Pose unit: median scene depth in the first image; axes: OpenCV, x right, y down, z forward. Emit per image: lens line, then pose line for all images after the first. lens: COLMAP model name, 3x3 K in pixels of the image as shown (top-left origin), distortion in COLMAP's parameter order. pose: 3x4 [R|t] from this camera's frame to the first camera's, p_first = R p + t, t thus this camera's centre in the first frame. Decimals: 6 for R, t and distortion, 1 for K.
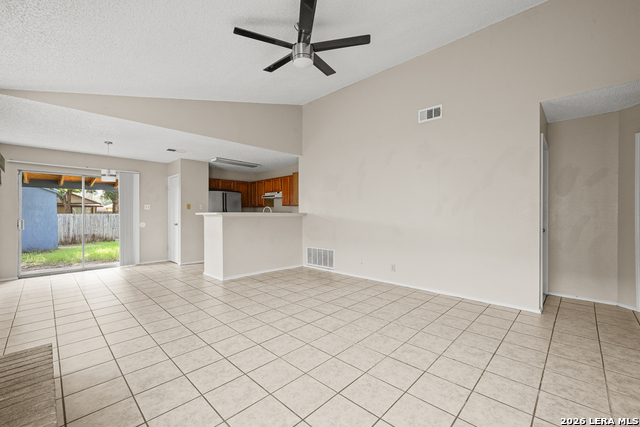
lens RADIAL K [[267.4, 0, 320.0], [0, 267.4, 213.5], [0, 0, 1]] dist [0.001131, 0.000154]
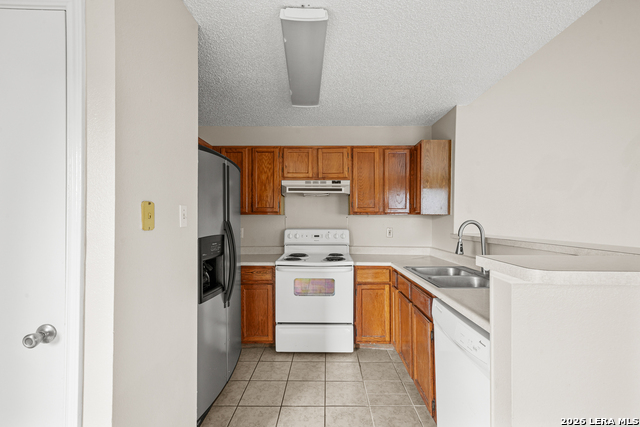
lens RADIAL K [[280.8, 0, 321.4], [0, 280.8, 216.9], [0, 0, 1]] dist [0.001169, 0.000264]
pose [[0.734583, 0.010349, 0.678440, -0.492469], [-0.008100, 0.999946, -0.006483, -0.022634], [-0.678470, -0.000733, 0.734627, 0.723860]]
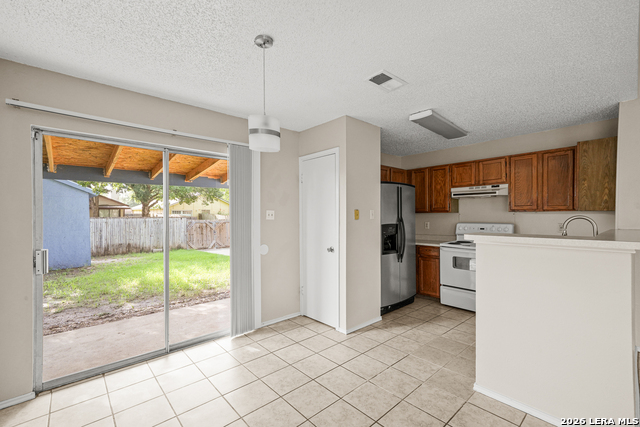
lens RADIAL K [[280.8, 0, 321.4], [0, 280.8, 216.9], [0, 0, 1]] dist [0.001169, 0.000264]
pose [[0.997691, 0.001356, -0.067902, -0.482616], [-0.000953, 0.999982, 0.005963, -0.022469], [0.067909, -0.005885, 0.997674, 0.440111]]
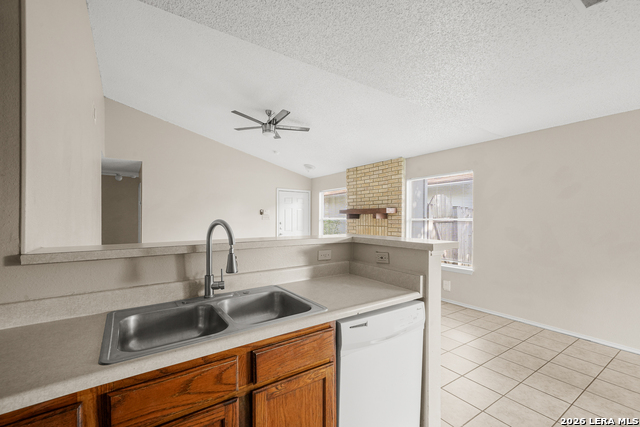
lens RADIAL K [[280.8, 0, 321.4], [0, 280.8, 216.9], [0, 0, 1]] dist [0.001169, 0.000264]
pose [[-0.980348, 0.001367, 0.197270, -0.276214], [0.000019, 0.999977, -0.006836, -0.023341], [-0.197275, -0.006698, -0.980325, 1.021147]]
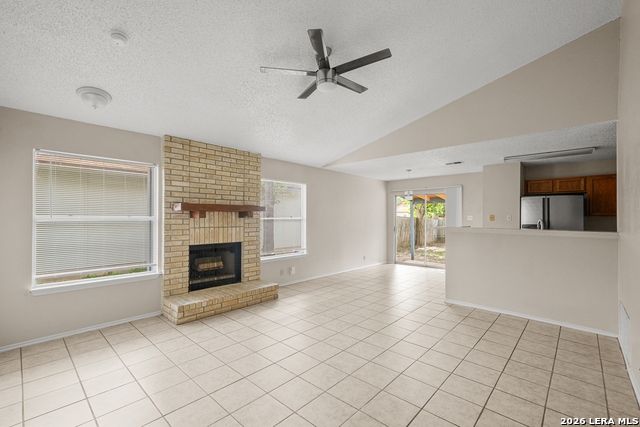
lens RADIAL K [[280.8, 0, 321.4], [0, 280.8, 216.9], [0, 0, 1]] dist [0.001169, 0.000264]
pose [[0.022519, 0.001293, -0.999746, 0.400186], [-0.000849, 0.999999, 0.001274, -0.026869], [0.999746, 0.000820, 0.022520, 0.377976]]
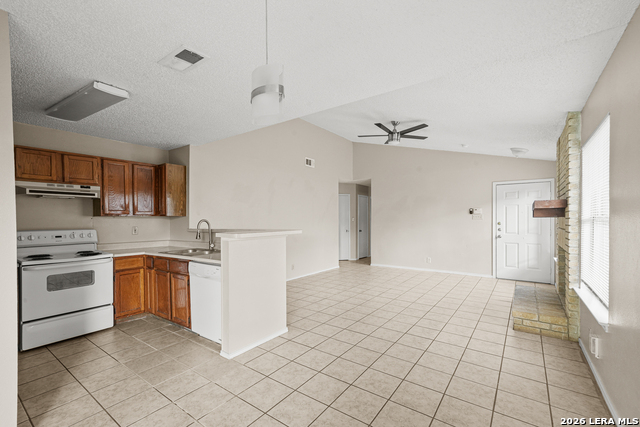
lens RADIAL K [[280.2, 0, 319.3], [0, 280.2, 222.2], [0, 0, 1]] dist [0.008898, 0.000114]
pose [[-0.131770, -0.008285, 0.991246, -0.732550], [0.004584, 0.999949, 0.008967, -0.021108], [-0.991270, 0.005725, -0.131725, 0.688366]]
